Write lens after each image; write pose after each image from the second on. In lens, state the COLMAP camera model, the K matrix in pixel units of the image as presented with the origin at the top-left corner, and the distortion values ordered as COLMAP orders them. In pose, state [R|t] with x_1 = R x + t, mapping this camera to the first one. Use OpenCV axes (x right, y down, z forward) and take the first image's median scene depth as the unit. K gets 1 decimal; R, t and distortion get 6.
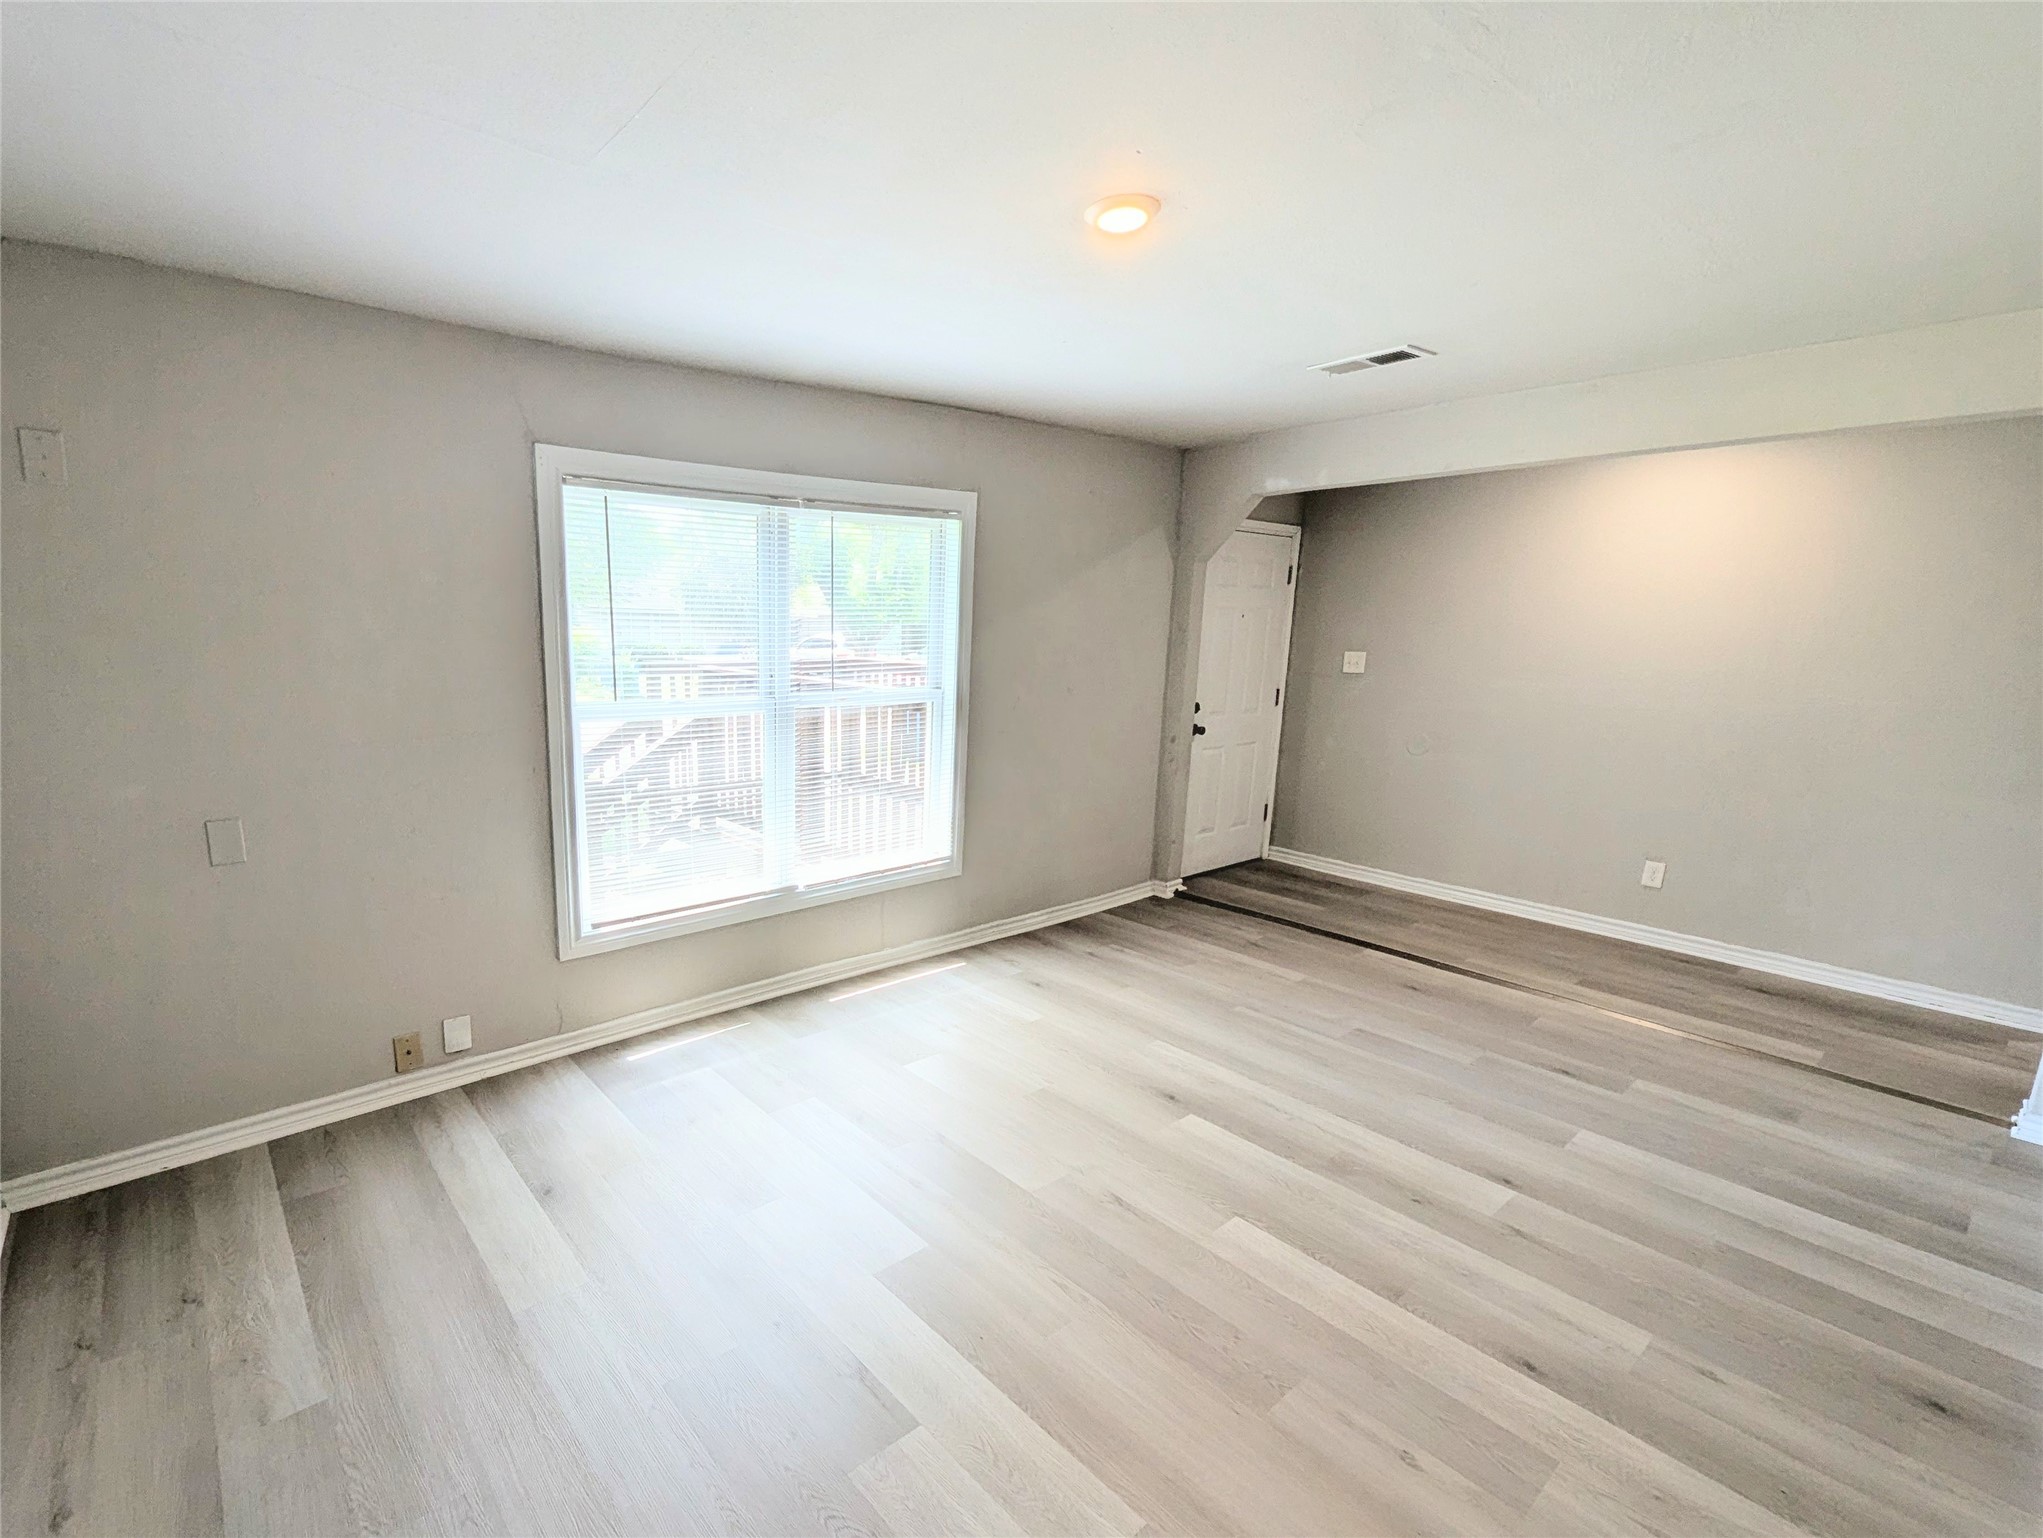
lens RADIAL K [[947.3, 0, 931.3], [0, 947.3, 800.2], [0, 0, 1]] dist [0.000490, 0.000170]
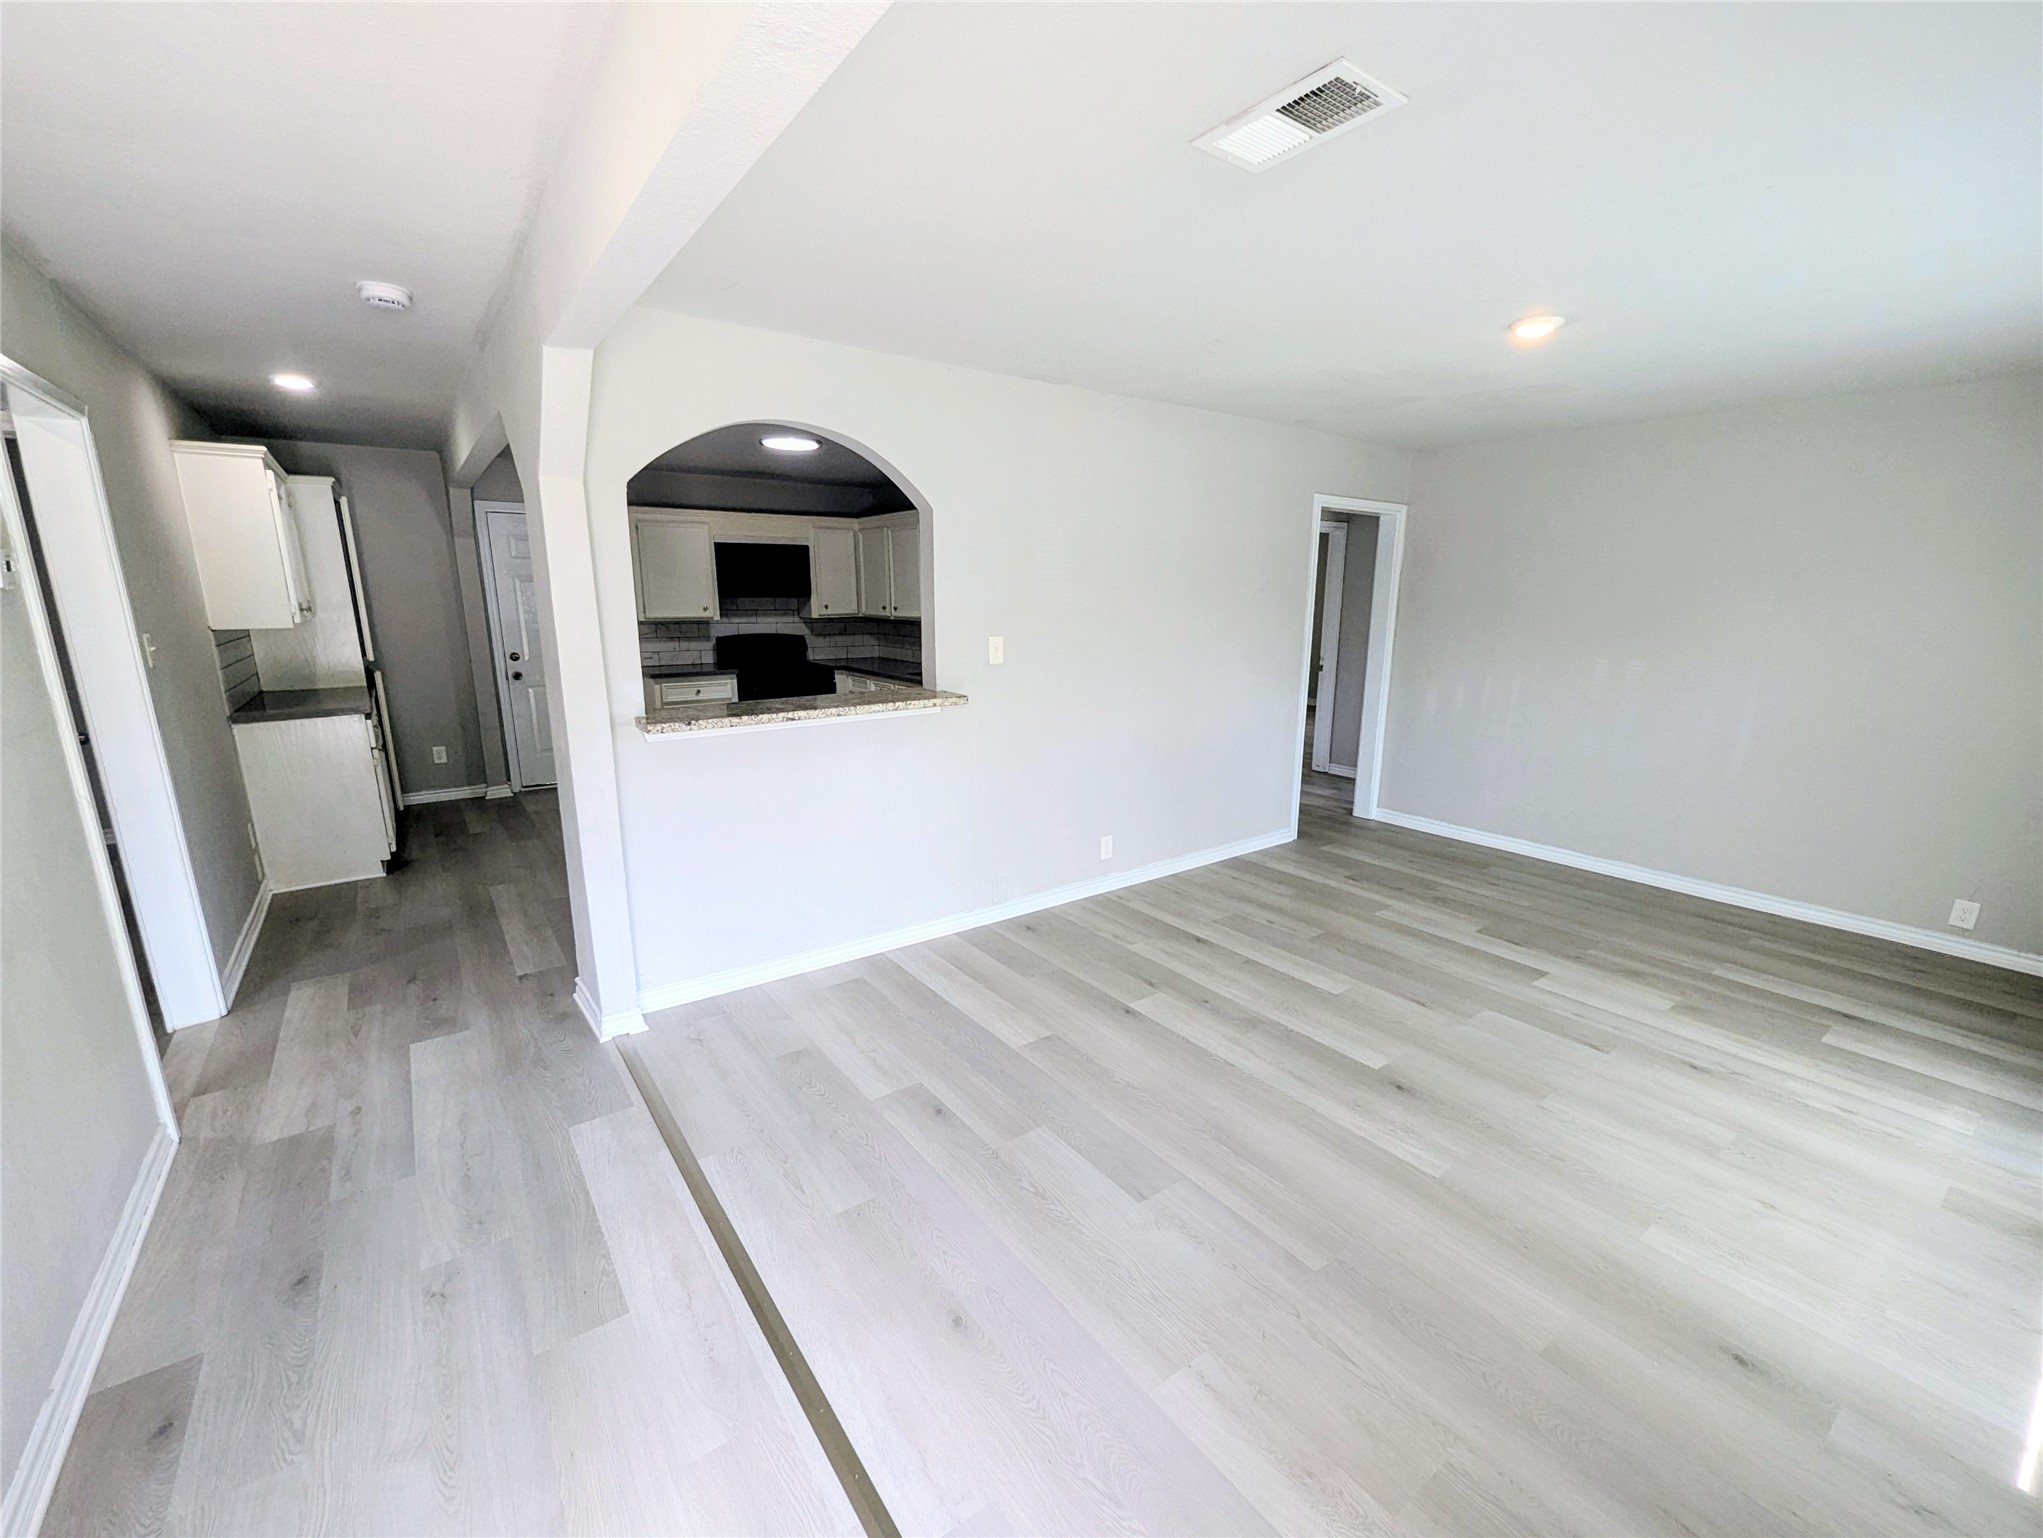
lens RADIAL K [[847.3, 0, 1027.0], [0, 847.3, 779.2], [0, 0, 1]] dist [0.000386, -0.000753]
pose [[-0.998396, -0.027895, 0.049272, 0.657237], [-0.005775, 0.915847, 0.401486, -0.349568], [-0.056325, 0.400558, -0.914539, 1.847768]]
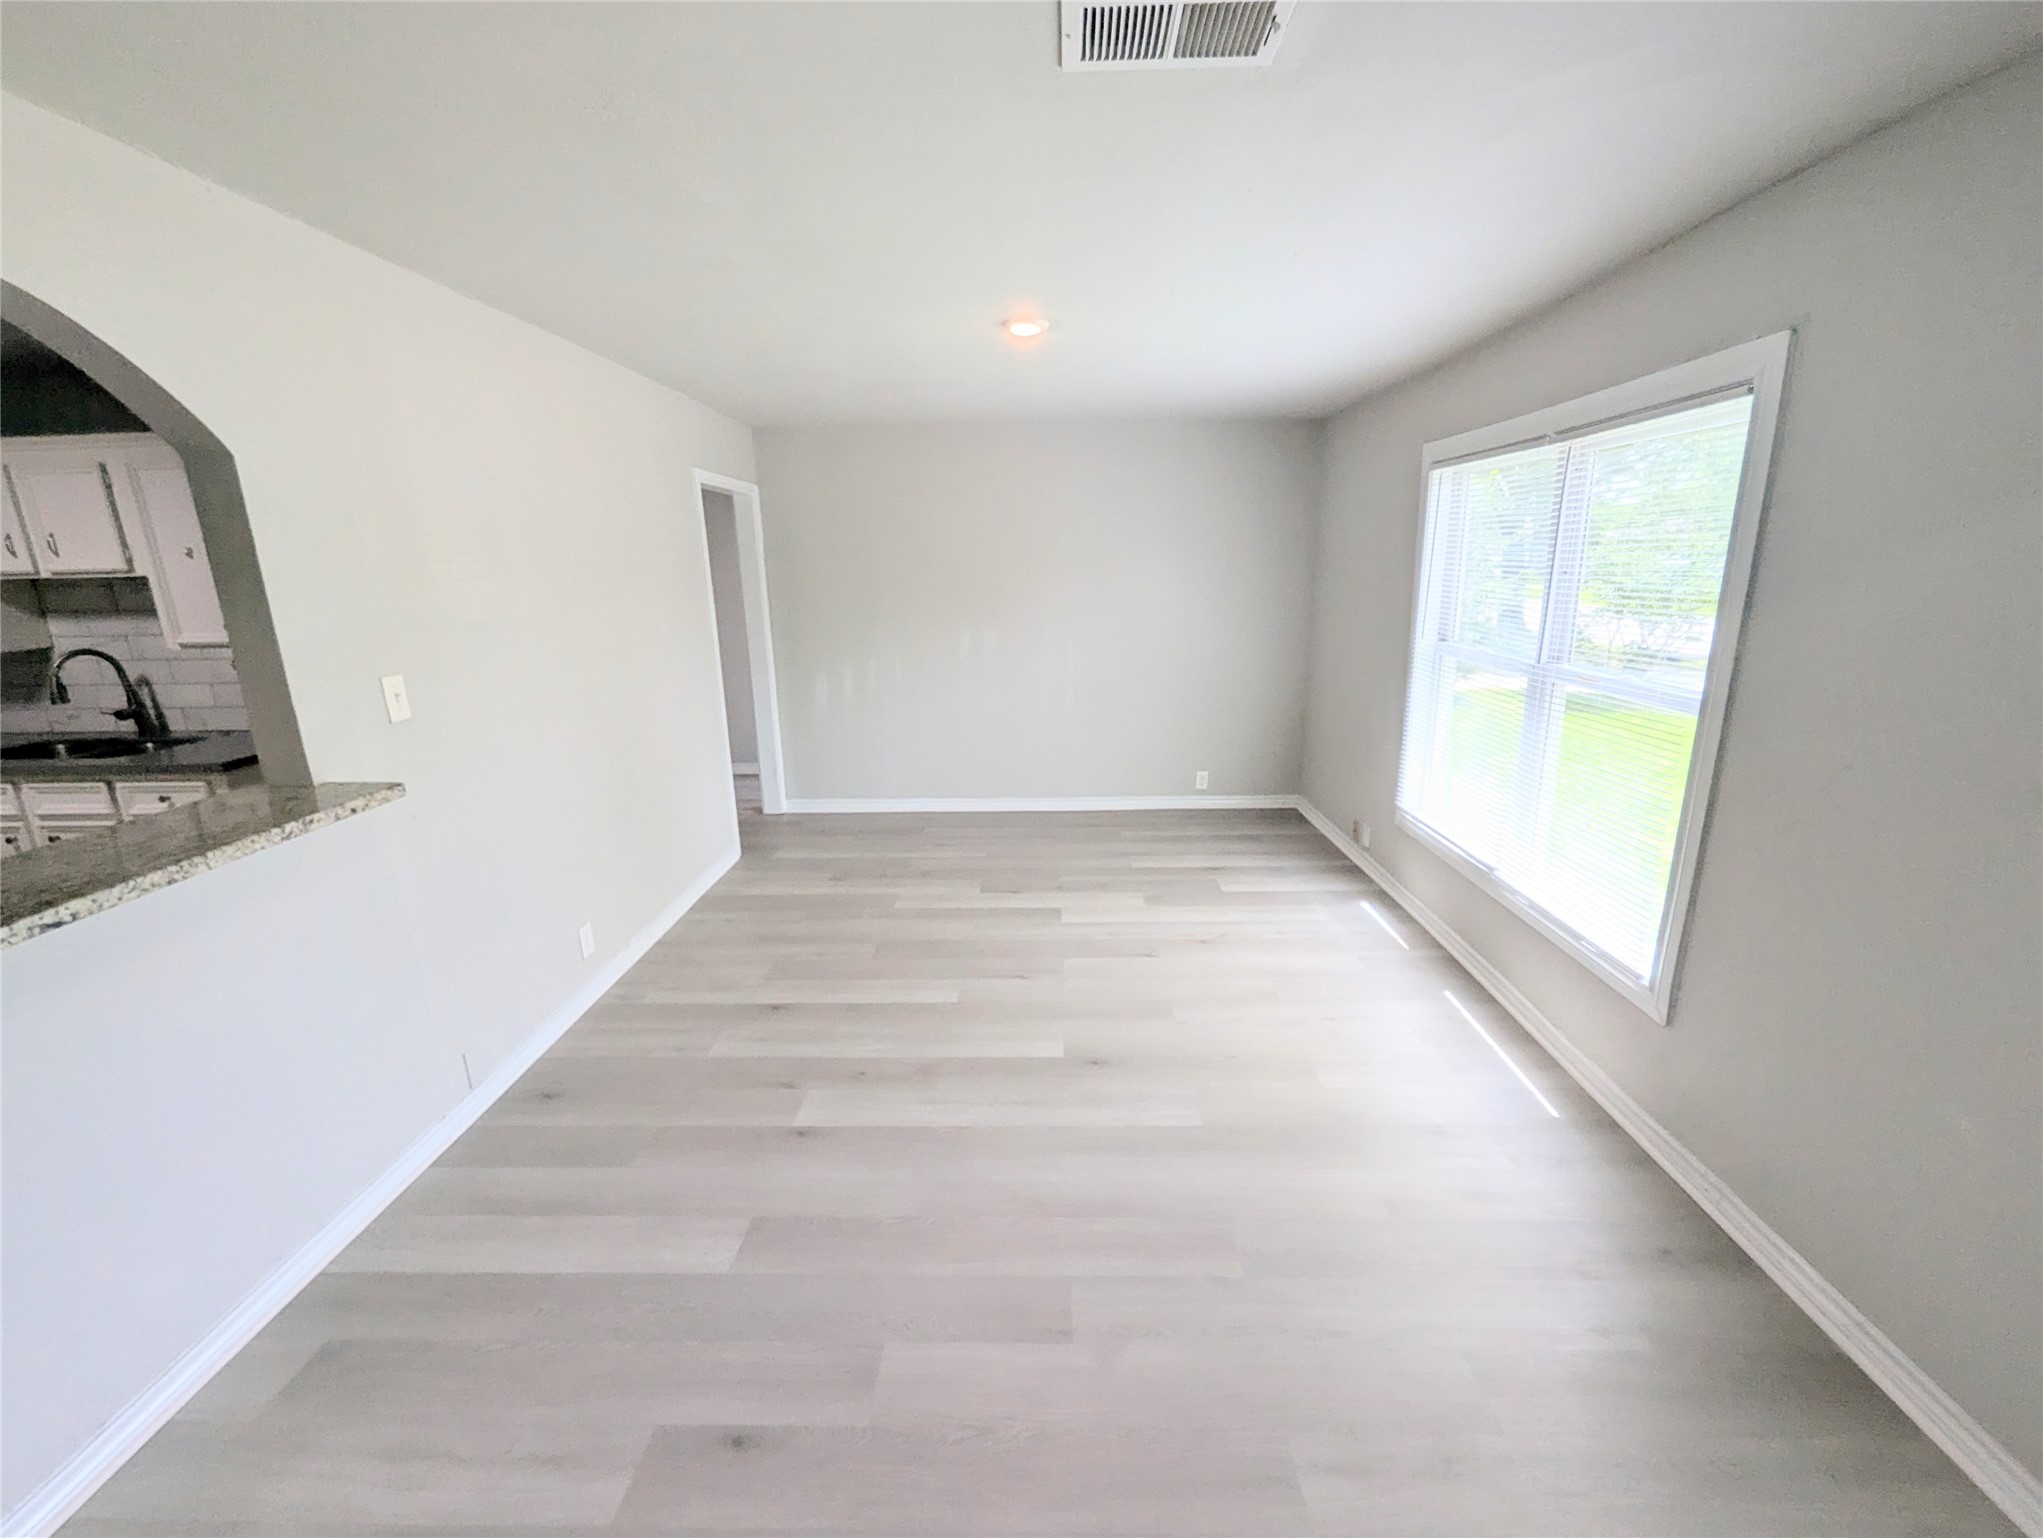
lens RADIAL K [[845.9, 0, 1020.8], [0, 845.9, 780.5], [0, 0, 1]] dist [0.001192, 0.000476]
pose [[-0.656191, 0.190286, -0.730209, 0.989273], [-0.135332, 0.922317, 0.361962, -0.301157], [0.742361, 0.336337, -0.579464, 1.489642]]
